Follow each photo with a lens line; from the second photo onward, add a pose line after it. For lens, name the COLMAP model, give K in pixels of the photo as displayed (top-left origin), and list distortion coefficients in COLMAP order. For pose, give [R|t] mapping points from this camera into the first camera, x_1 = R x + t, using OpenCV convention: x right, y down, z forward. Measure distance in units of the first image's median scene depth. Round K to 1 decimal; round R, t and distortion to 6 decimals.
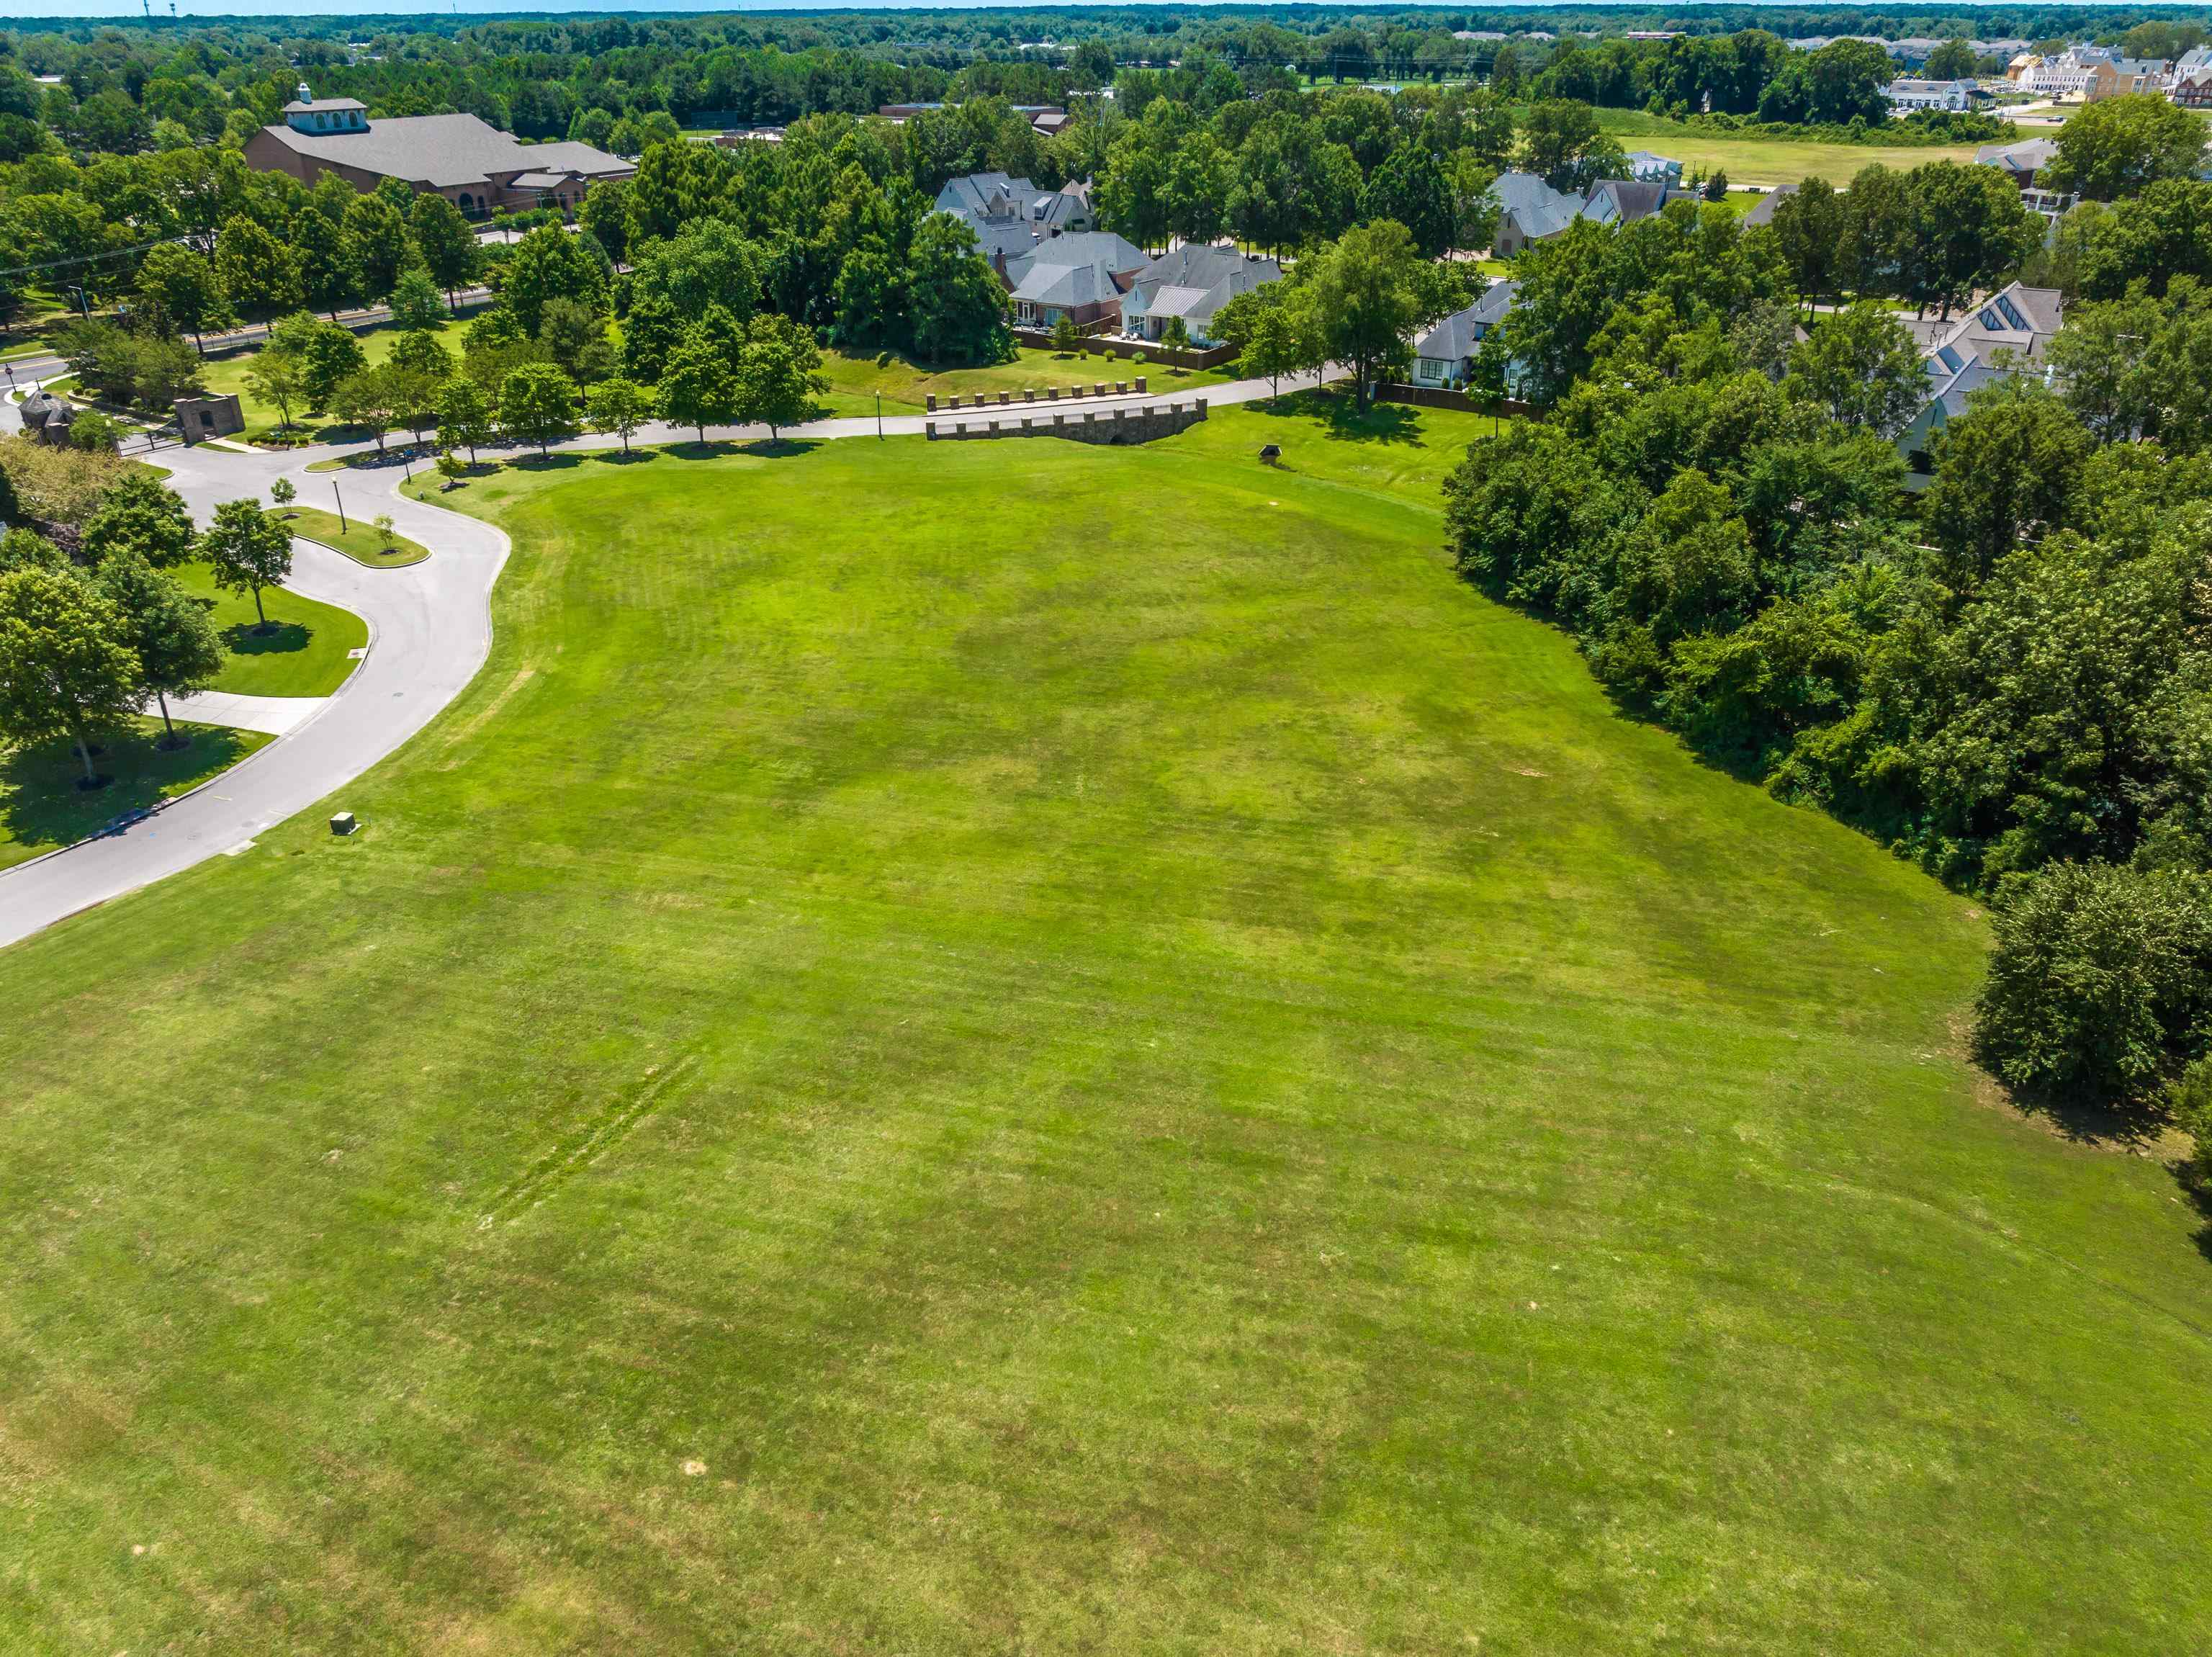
lens RADIAL K [[1546.8, 0, 1106.0], [0, 1546.8, 828.5], [0, 0, 1]] dist [-0.030672, 0.010779]
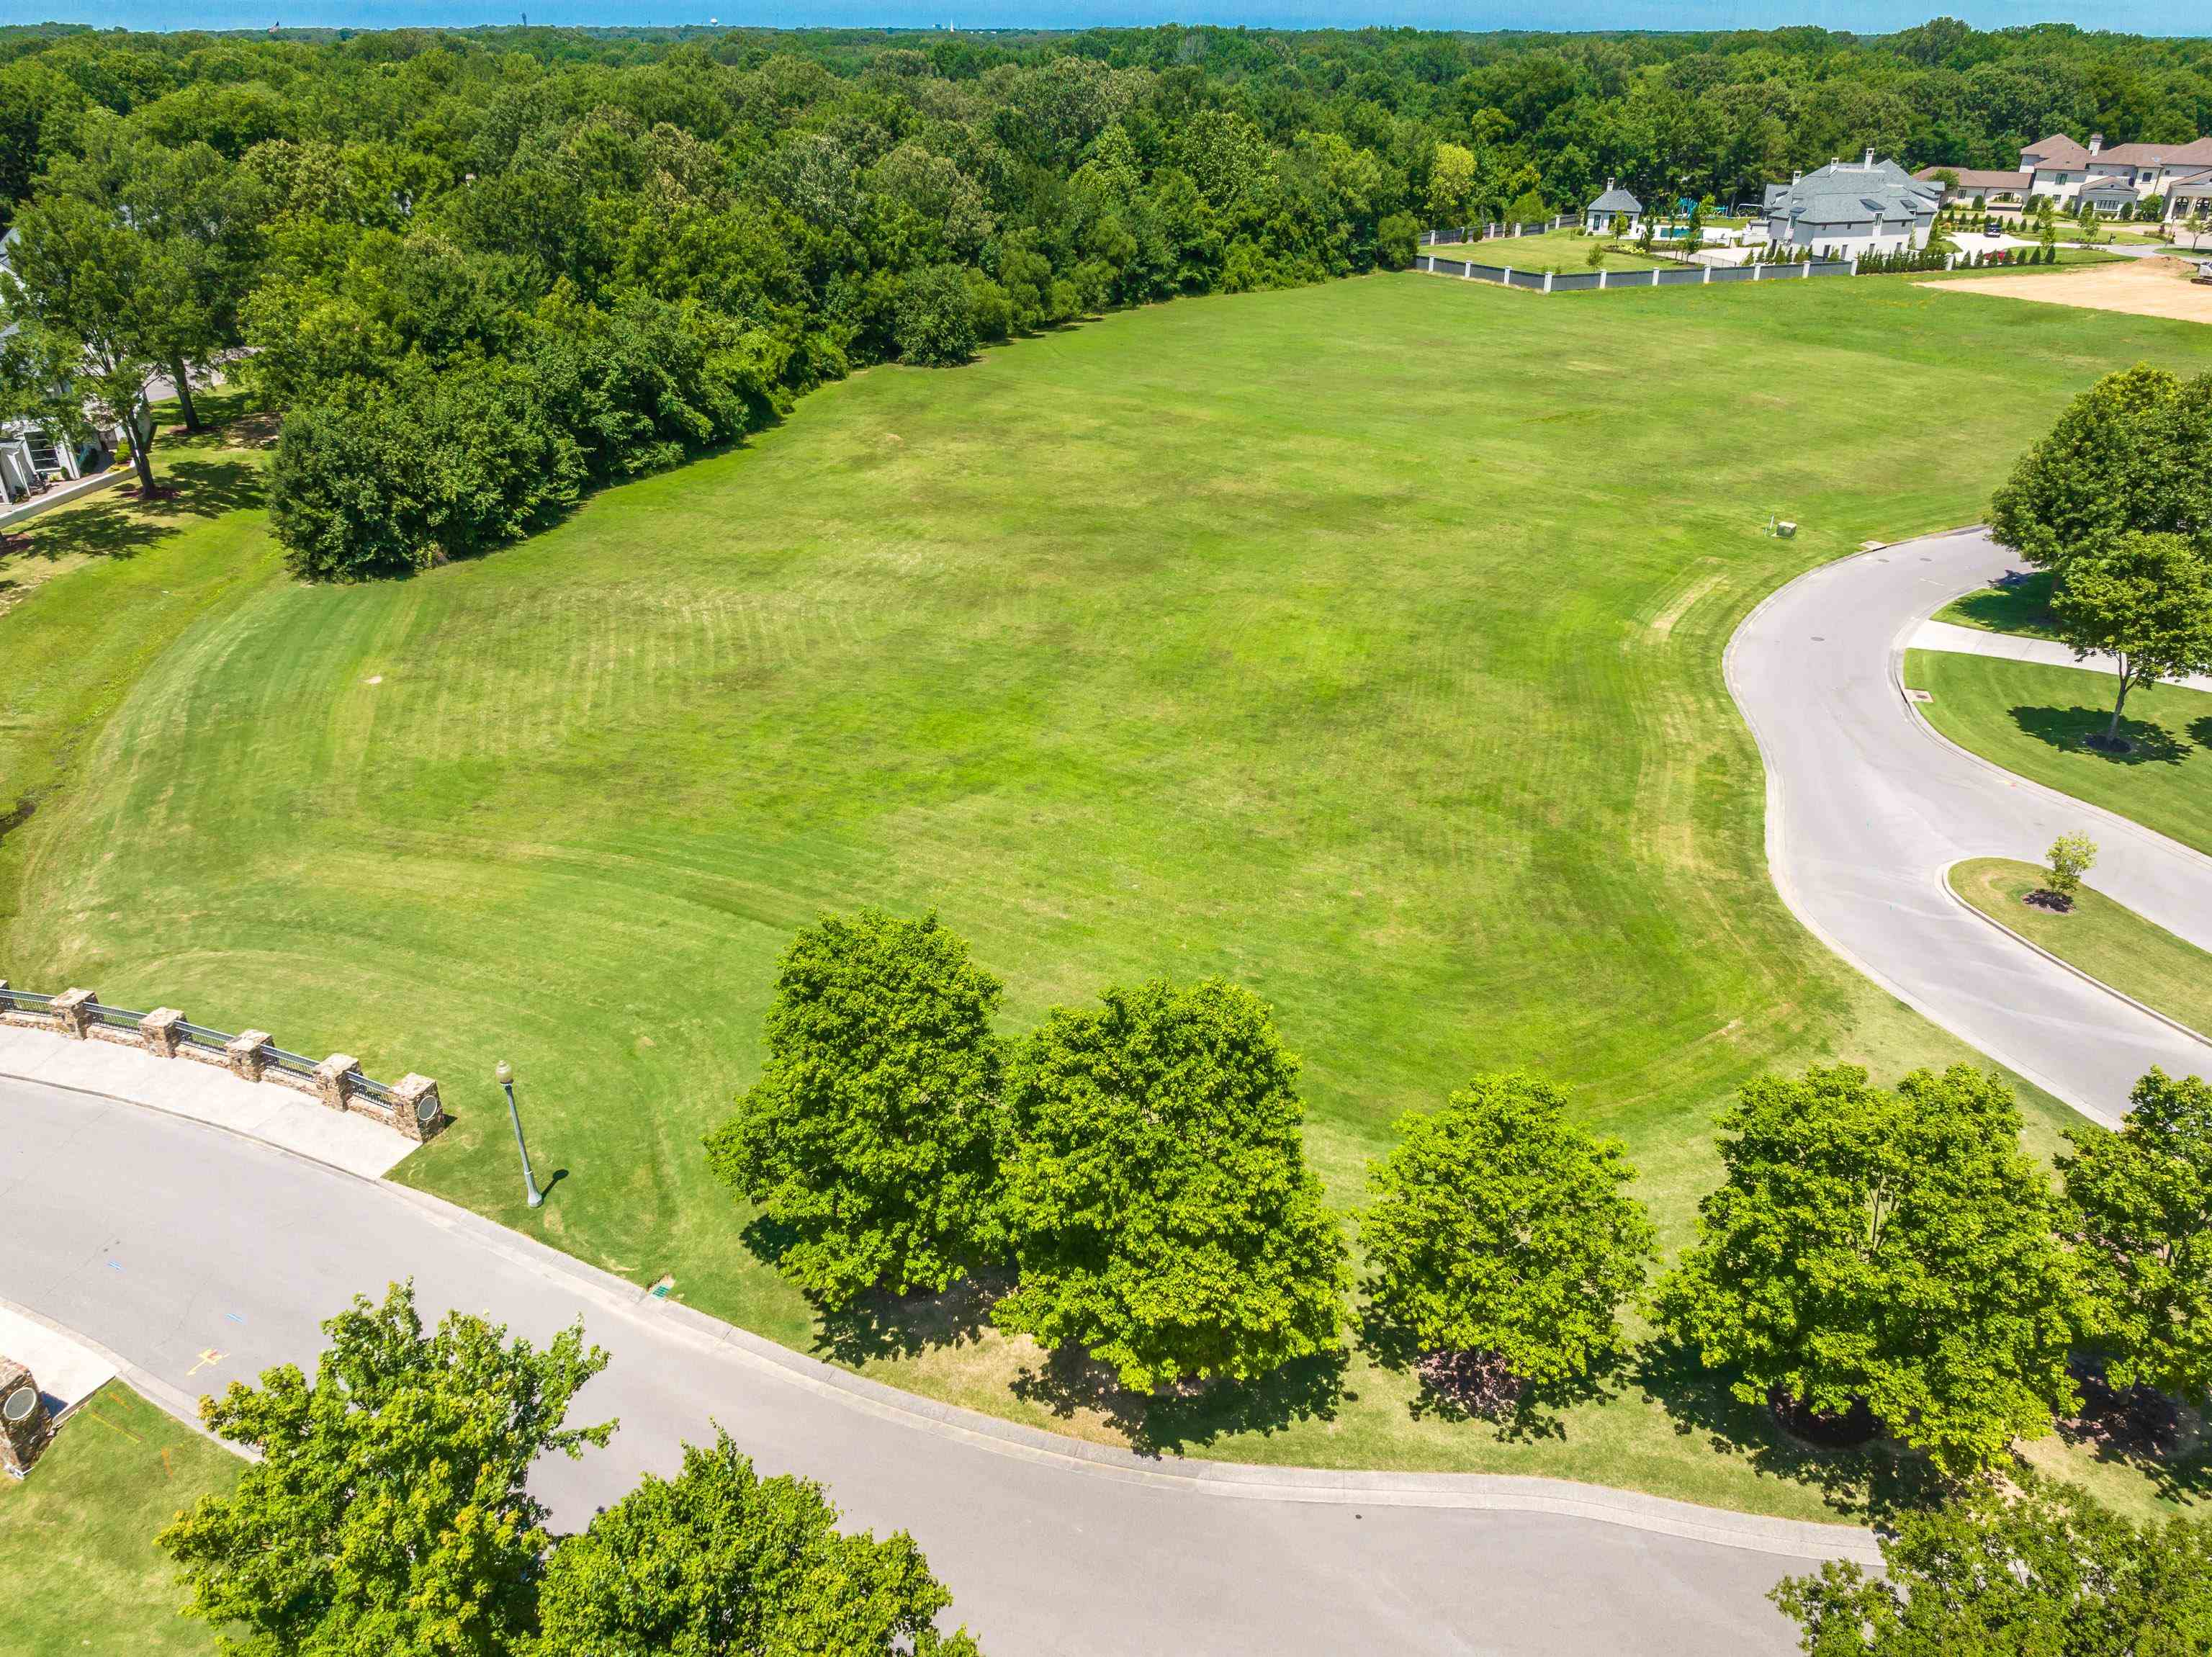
lens RADIAL K [[1546.8, 0, 1106.0], [0, 1546.8, 828.5], [0, 0, 1]] dist [-0.030672, 0.010779]
pose [[-0.859867, -0.231346, 0.455091, -0.577227], [0.244277, 0.596313, 0.764683, -0.806637], [-0.448283, 0.768694, -0.456237, 1.761529]]
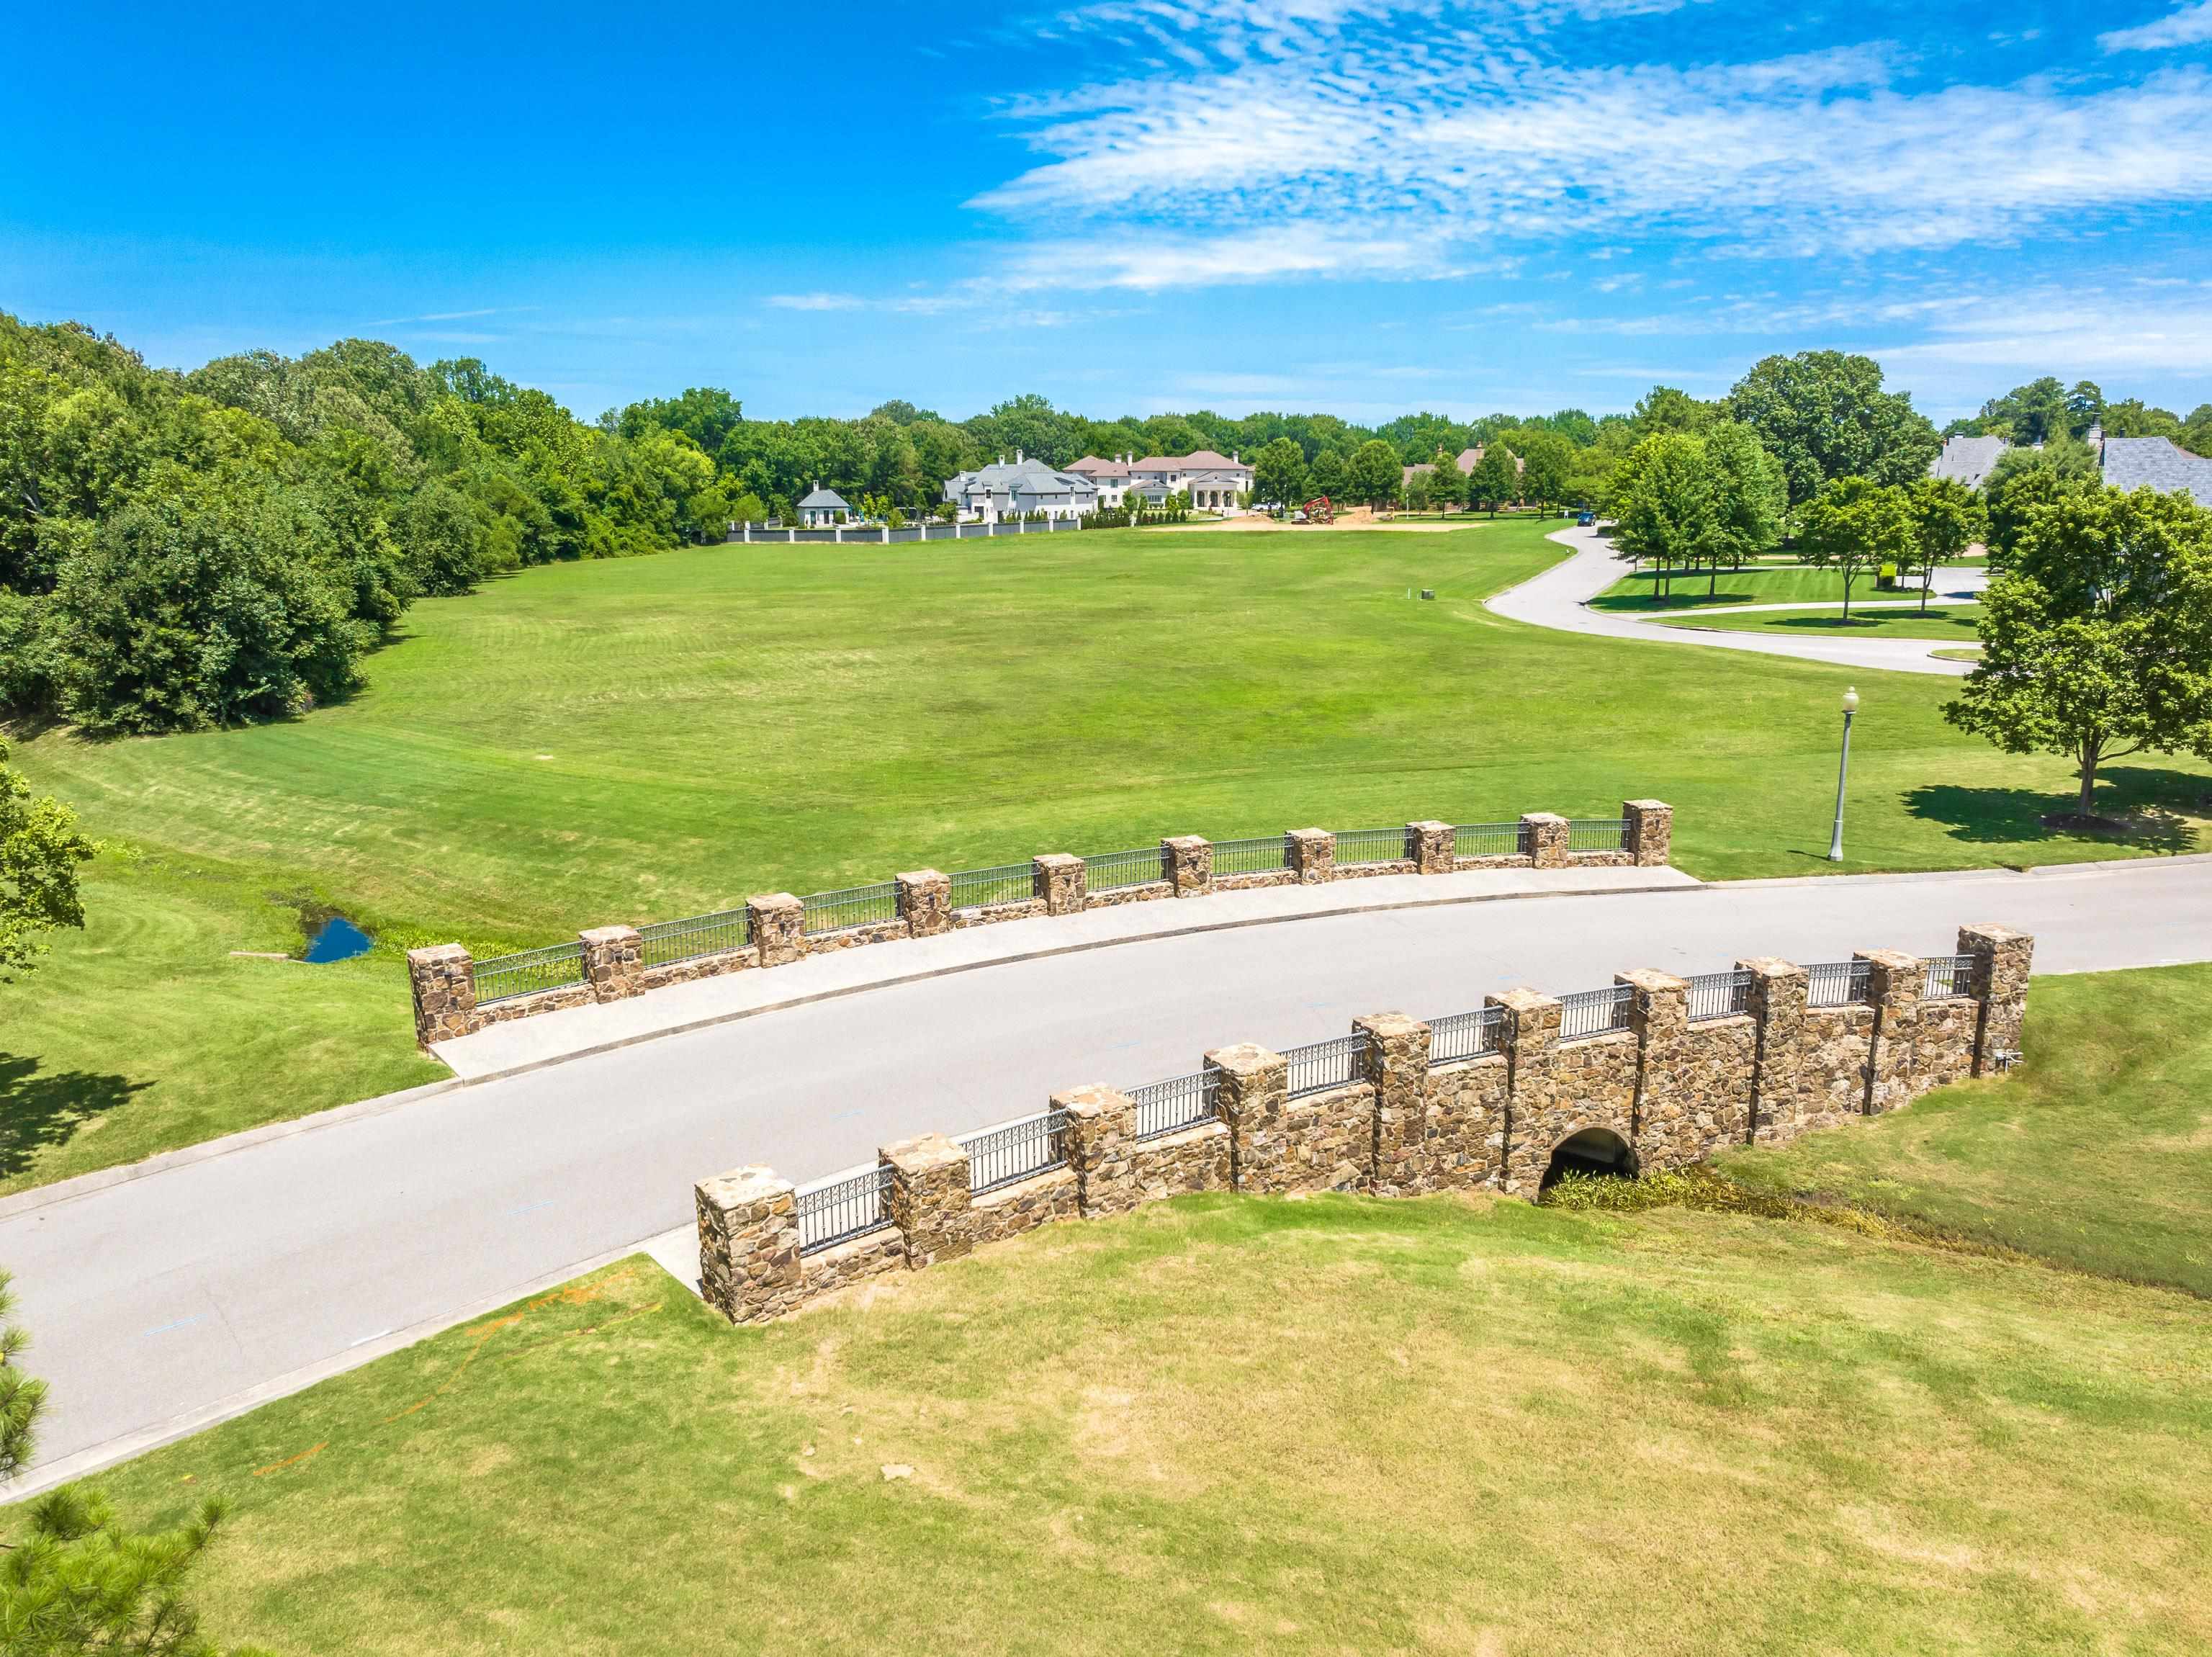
lens RADIAL K [[1546.8, 0, 1106.0], [0, 1546.8, 828.5], [0, 0, 1]] dist [-0.030672, 0.010779]
pose [[-0.990357, 0.028407, -0.135599, 0.016270], [-0.068636, 0.749597, 0.658326, -0.726952], [0.120346, 0.661284, -0.740419, 2.012488]]
